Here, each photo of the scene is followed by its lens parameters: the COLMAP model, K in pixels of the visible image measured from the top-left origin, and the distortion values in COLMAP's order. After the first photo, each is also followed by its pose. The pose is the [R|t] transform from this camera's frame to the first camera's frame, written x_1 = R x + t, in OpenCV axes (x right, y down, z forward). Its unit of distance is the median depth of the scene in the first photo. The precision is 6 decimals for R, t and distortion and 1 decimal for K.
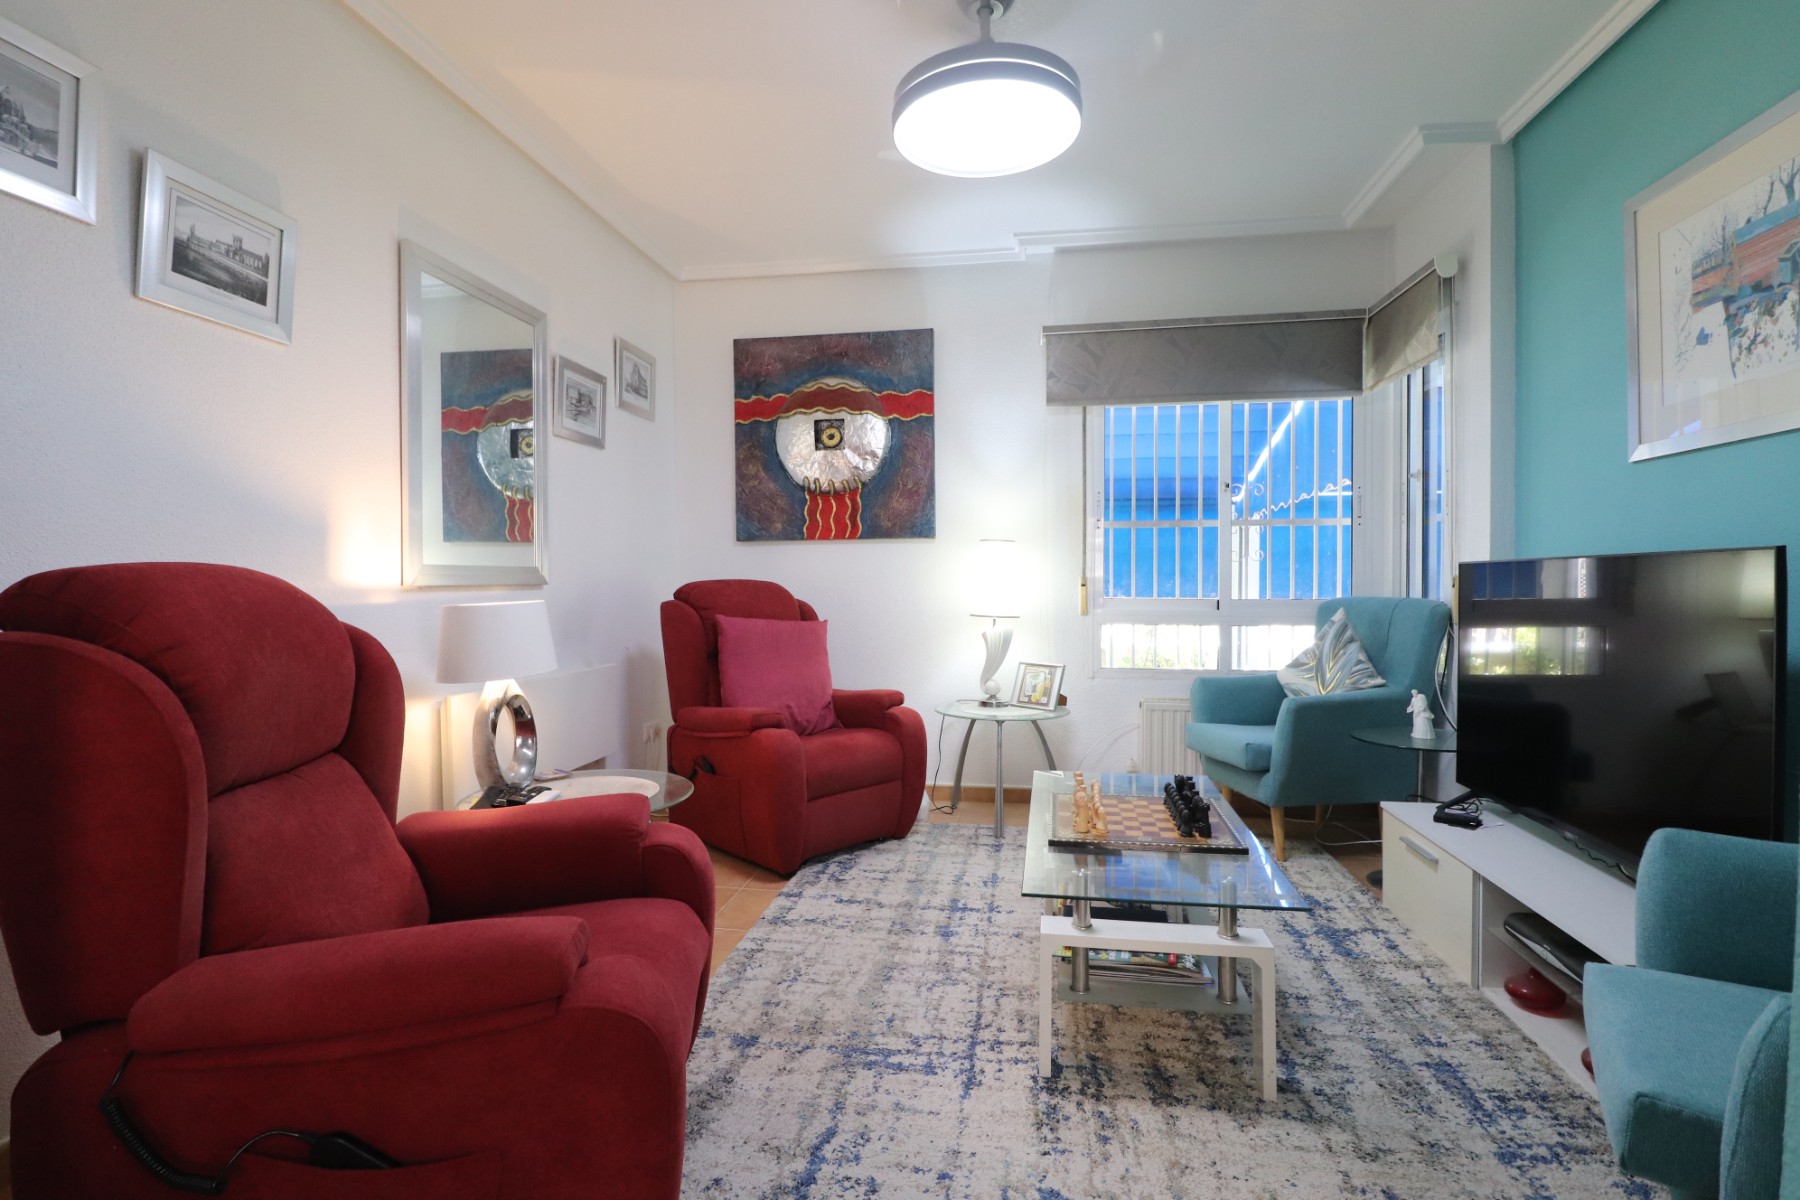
lens RADIAL K [[831.4, 0, 897.6], [0, 831.4, 595.5], [0, 0, 1]] dist [-0.012295, -0.008807]
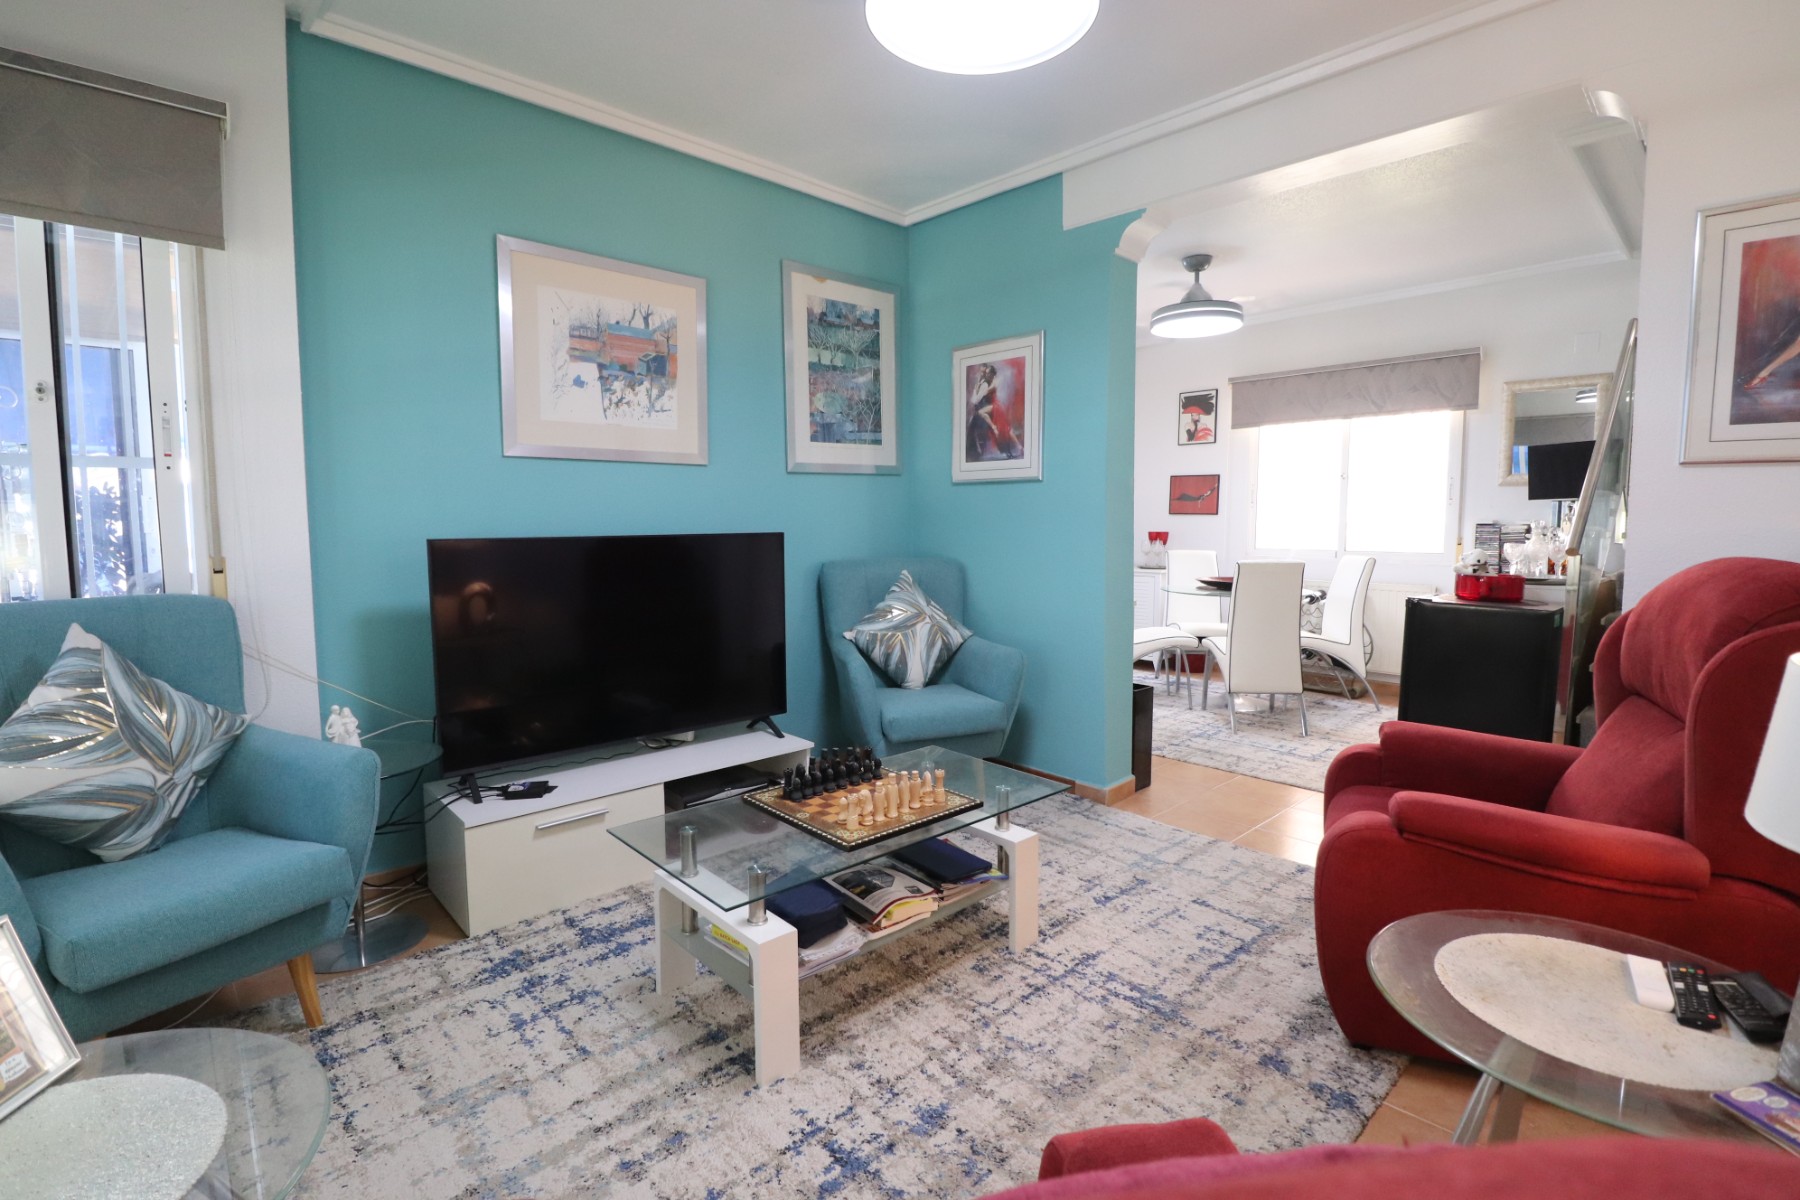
lens RADIAL K [[831.4, 0, 901.5], [0, 831.4, 590.7], [0, 0, 1]] dist [-0.012295, -0.008807]
pose [[-0.796955, -0.048591, 0.602082, -0.381880], [0.015680, 0.994759, 0.101038, -0.093882], [-0.603836, 0.089964, -0.792016, 1.936390]]
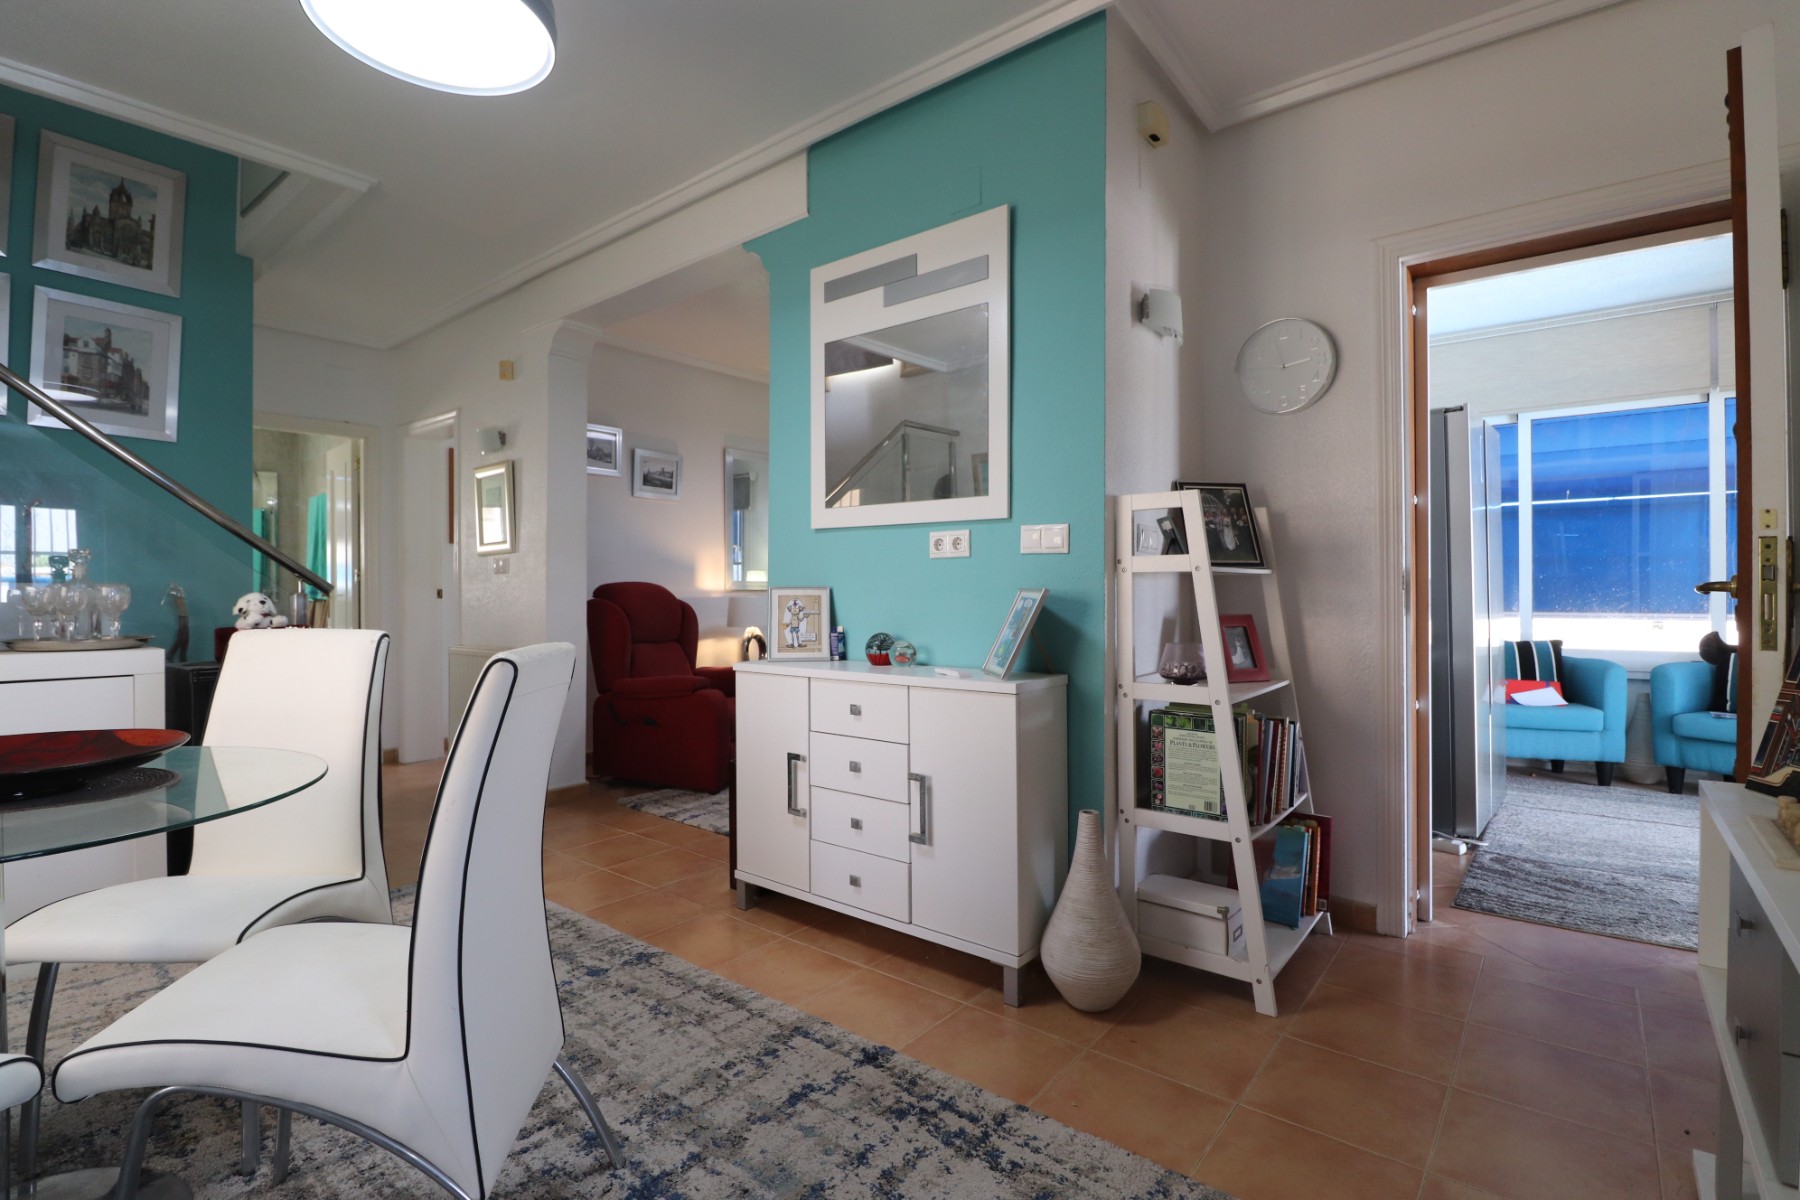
lens RADIAL K [[831.4, 0, 895.4], [0, 831.4, 595.5], [0, 0, 1]] dist [-0.012295, -0.008807]
pose [[-0.486162, 0.006240, -0.873846, 0.639316], [-0.008821, 0.999889, 0.012048, -0.021086], [0.873824, 0.013565, -0.486053, 1.939973]]
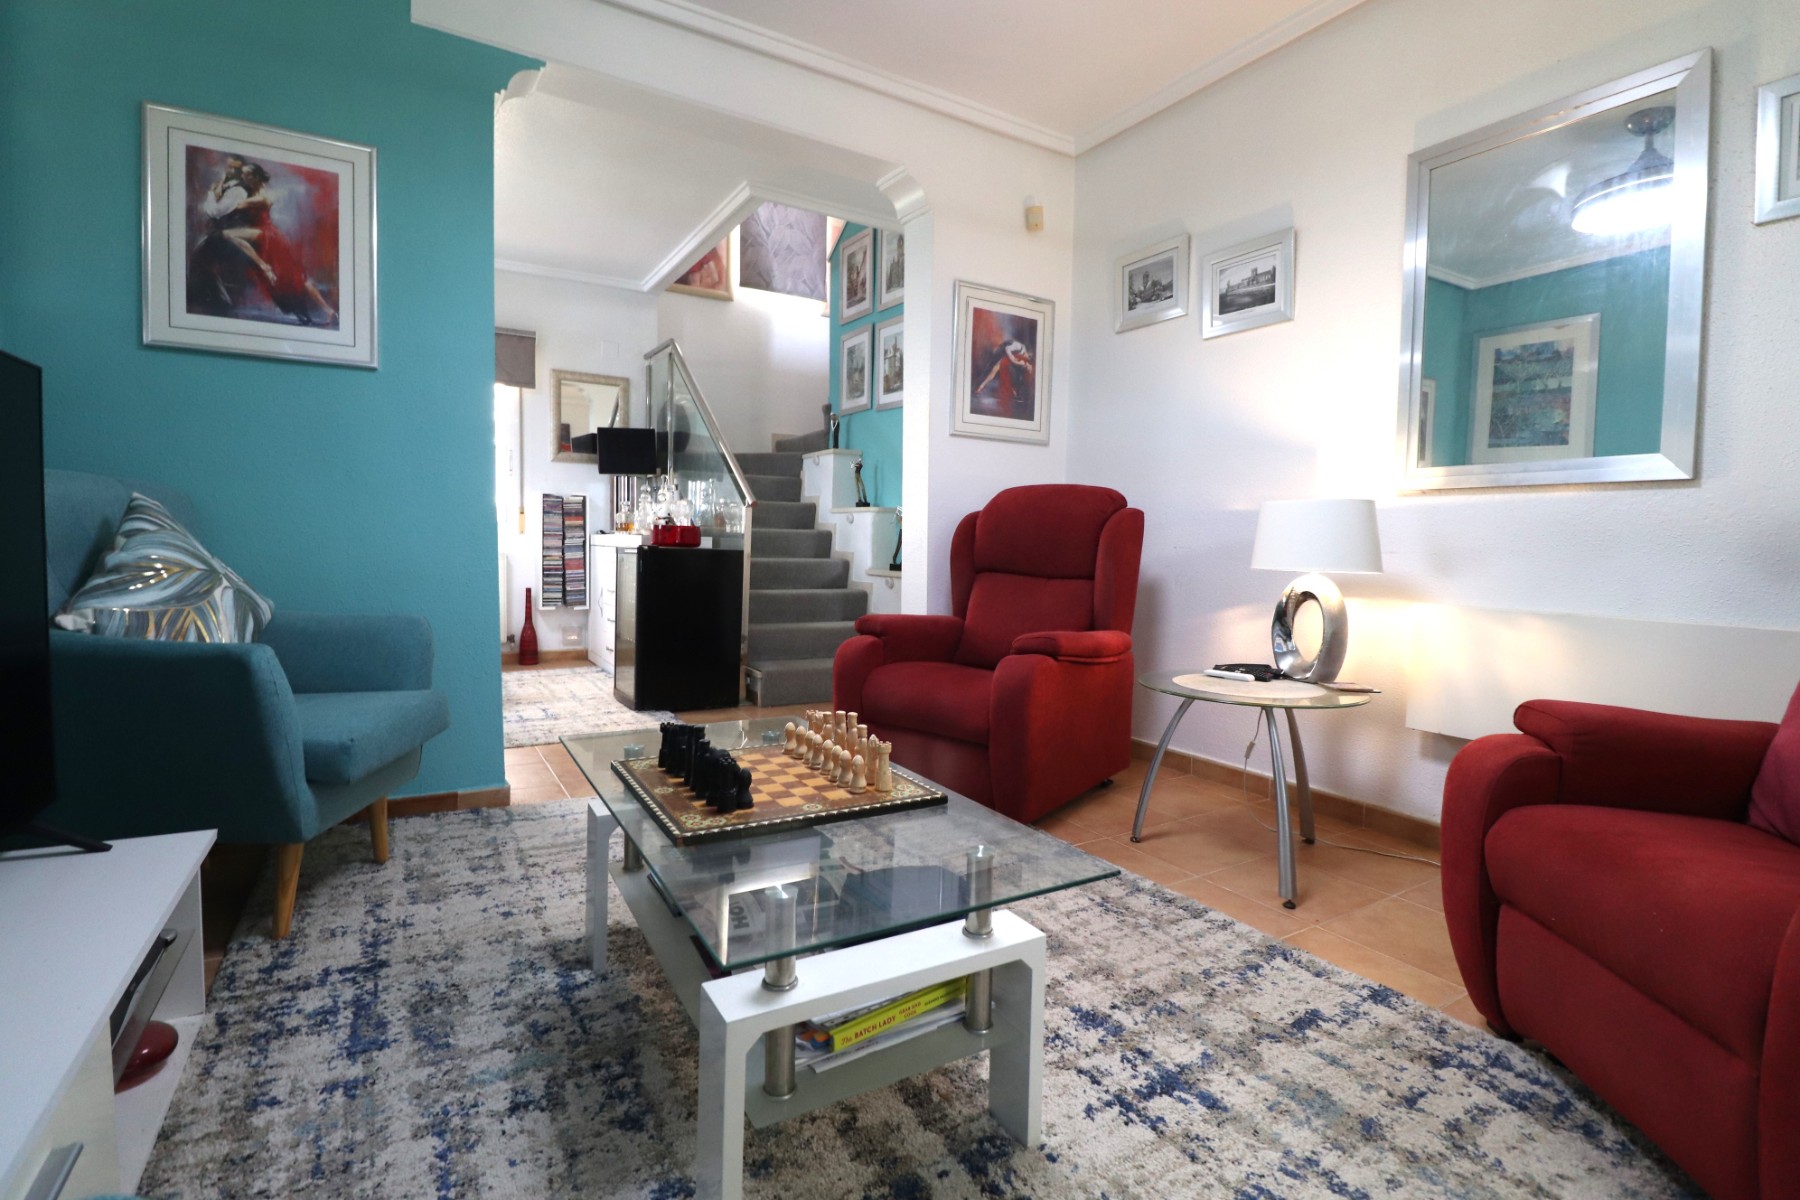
lens RADIAL K [[831.4, 0, 901.3], [0, 831.4, 586.4], [0, 0, 1]] dist [-0.012295, -0.008807]
pose [[-0.756313, 0.024117, -0.653765, 0.717239], [-0.030349, 0.996951, 0.071886, 0.066891], [0.653505, 0.074210, -0.753275, 1.737802]]
